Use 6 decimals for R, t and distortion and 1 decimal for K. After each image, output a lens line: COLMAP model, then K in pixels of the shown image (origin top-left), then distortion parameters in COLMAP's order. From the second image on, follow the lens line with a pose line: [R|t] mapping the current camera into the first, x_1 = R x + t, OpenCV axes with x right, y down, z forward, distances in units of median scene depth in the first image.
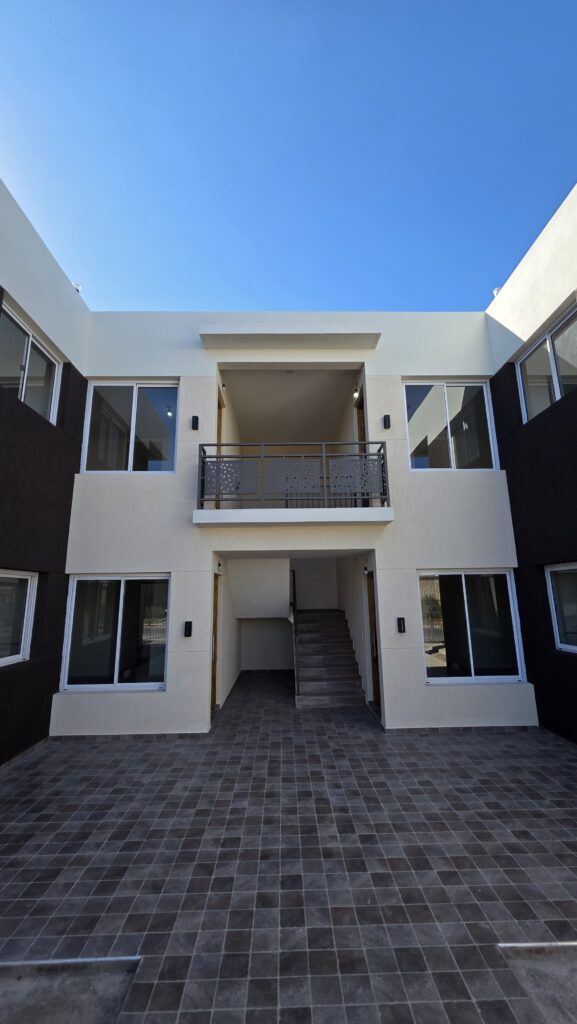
lens RADIAL K [[409.1, 0, 291.0], [0, 409.1, 509.2], [0, 0, 1]] dist [0.003145, -0.000451]
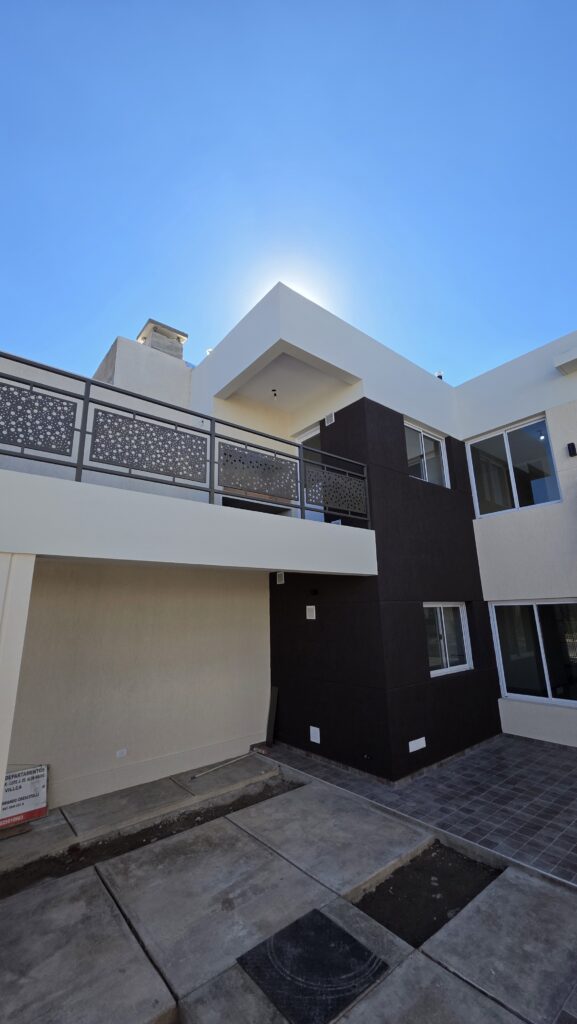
lens RADIAL K [[409.1, 0, 291.0], [0, 409.1, 509.2], [0, 0, 1]] dist [0.003145, -0.000451]
pose [[0.616361, -0.197086, -0.762402, 0.096488], [0.179882, 0.977813, -0.107346, -0.091848], [0.766643, -0.070979, 0.638138, -0.236881]]
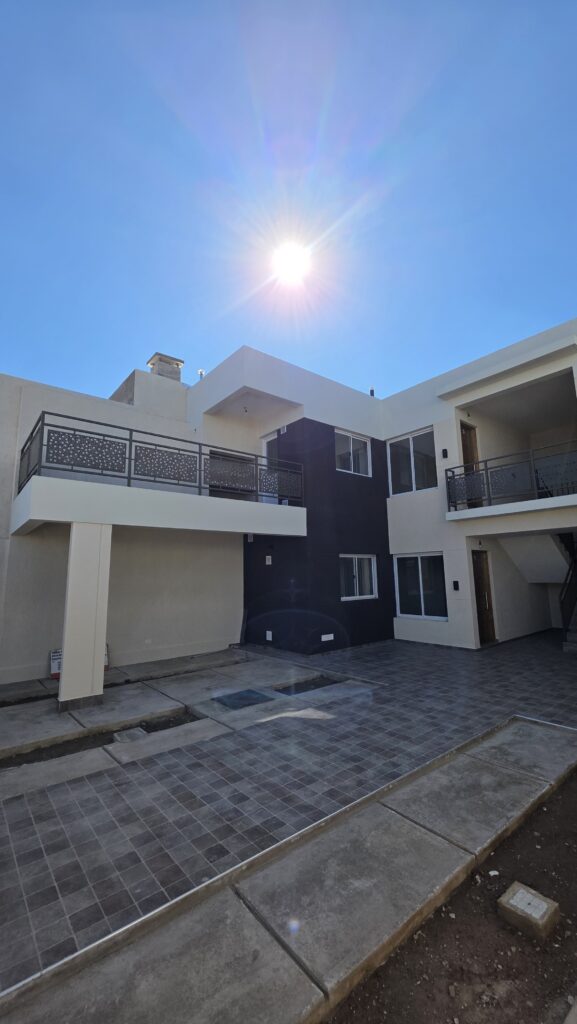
lens RADIAL K [[409.1, 0, 291.0], [0, 409.1, 509.2], [0, 0, 1]] dist [0.003145, -0.000451]
pose [[0.620346, -0.121531, -0.774855, 0.638188], [0.173206, 0.984759, -0.015785, -0.091774], [0.764964, -0.124417, 0.631942, -0.485381]]
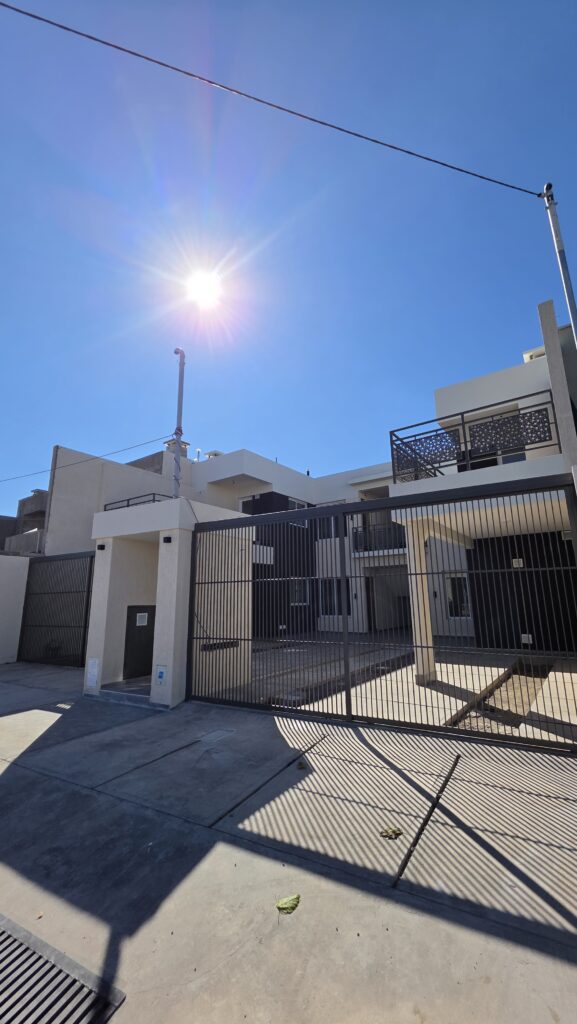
lens RADIAL K [[409.1, 0, 291.0], [0, 409.1, 509.2], [0, 0, 1]] dist [0.003145, -0.000451]
pose [[0.797255, -0.130720, -0.589319, 1.116366], [0.129002, 0.990613, -0.045214, -0.222320], [0.589698, -0.039976, 0.806634, -1.483795]]
